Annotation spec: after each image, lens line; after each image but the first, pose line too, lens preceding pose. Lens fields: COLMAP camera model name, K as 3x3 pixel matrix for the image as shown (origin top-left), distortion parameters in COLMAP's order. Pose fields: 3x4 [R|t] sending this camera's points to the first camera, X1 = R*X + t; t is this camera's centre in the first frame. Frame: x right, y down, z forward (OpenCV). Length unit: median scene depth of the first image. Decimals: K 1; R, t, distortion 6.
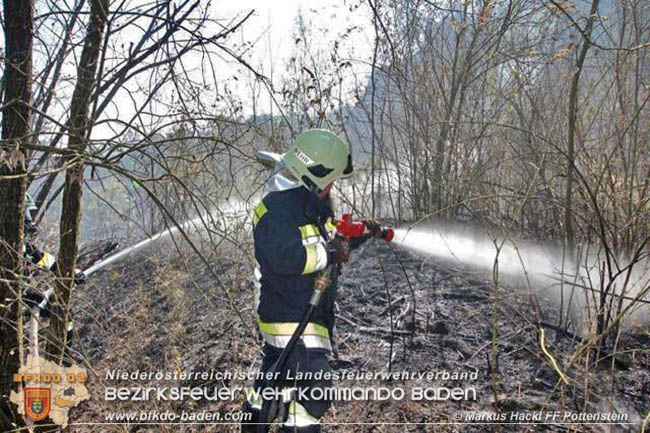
lens RADIAL K [[560.6, 0, 325.0], [0, 560.6, 216.5], [0, 0, 1]] dist [0.016155, 0.015477]
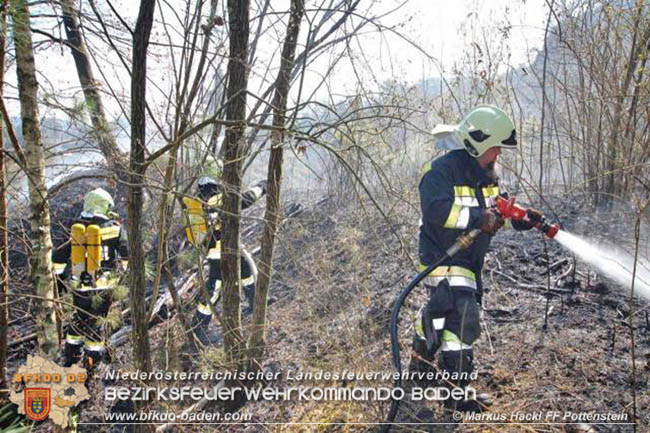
lens RADIAL K [[560.6, 0, 325.0], [0, 560.6, 216.5], [0, 0, 1]] dist [0.016155, 0.015477]
pose [[0.957325, 0.024692, -0.287958, 0.009835], [-0.007039, 0.998040, 0.062178, 0.002186], [0.288929, -0.057498, 0.955622, -0.138242]]
